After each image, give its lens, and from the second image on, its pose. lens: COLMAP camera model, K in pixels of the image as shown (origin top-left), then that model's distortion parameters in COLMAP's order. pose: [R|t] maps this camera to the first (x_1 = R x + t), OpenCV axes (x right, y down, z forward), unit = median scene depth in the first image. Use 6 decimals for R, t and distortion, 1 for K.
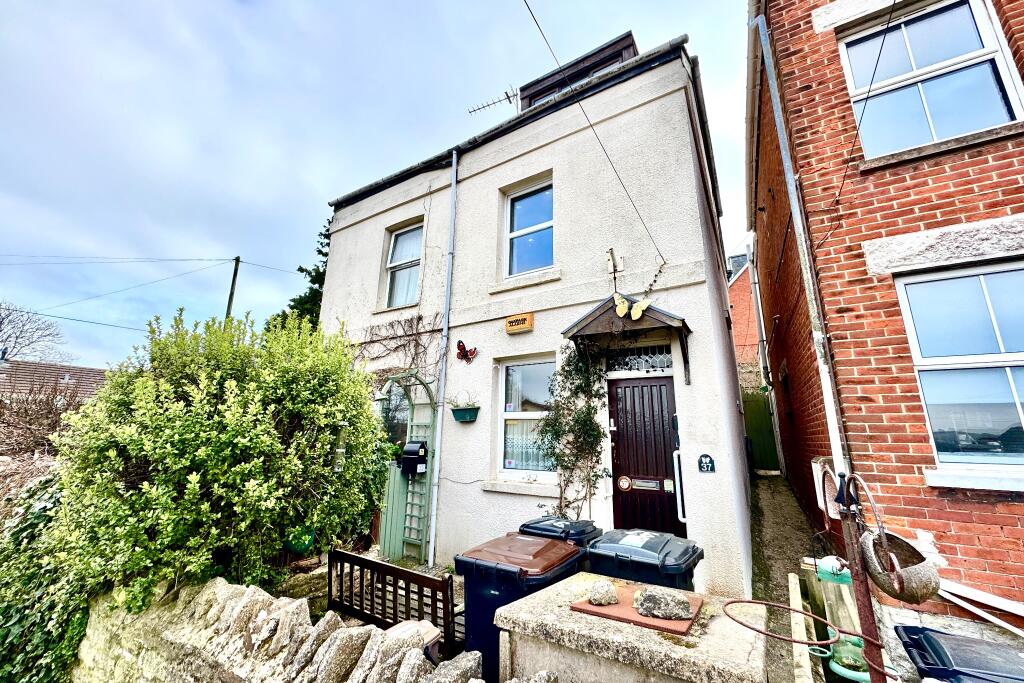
lens RADIAL K [[398.1, 0, 516.5], [0, 398.1, 321.5], [0, 0, 1]] dist [-0.020948, 0.000215]
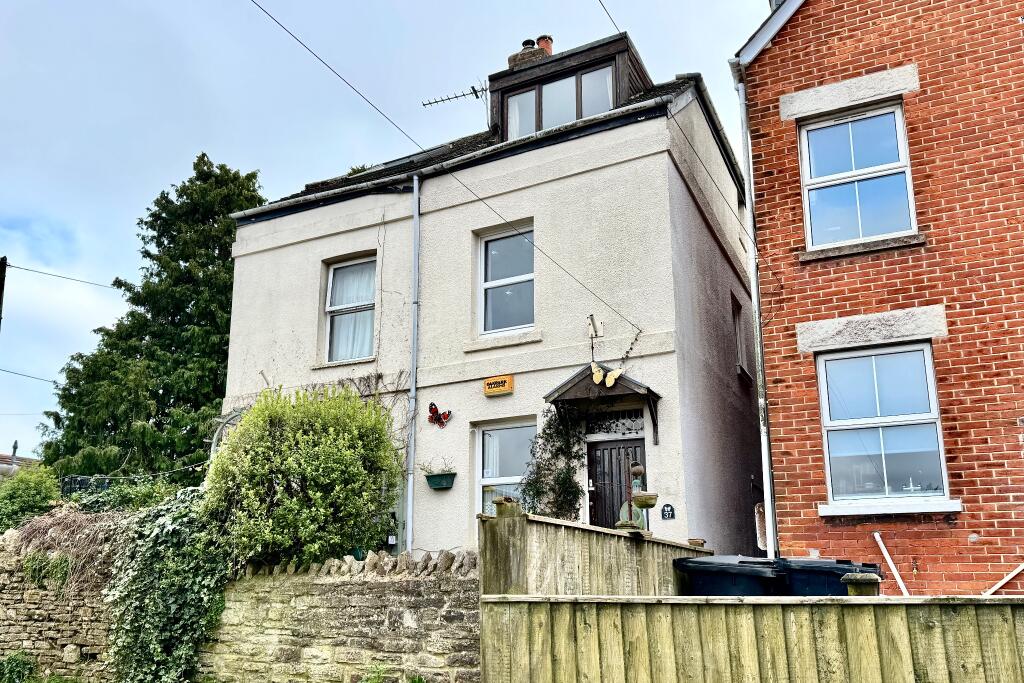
lens RADIAL K [[864.5, 0, 512.0], [0, 864.5, 341.5], [0, 0, 1]] dist [-0.006480, -0.003650]
pose [[0.995225, 0.010610, 0.097025, -0.189403], [-0.009374, 0.999869, -0.013186, -0.085715], [-0.097152, 0.012213, 0.995195, -1.245549]]
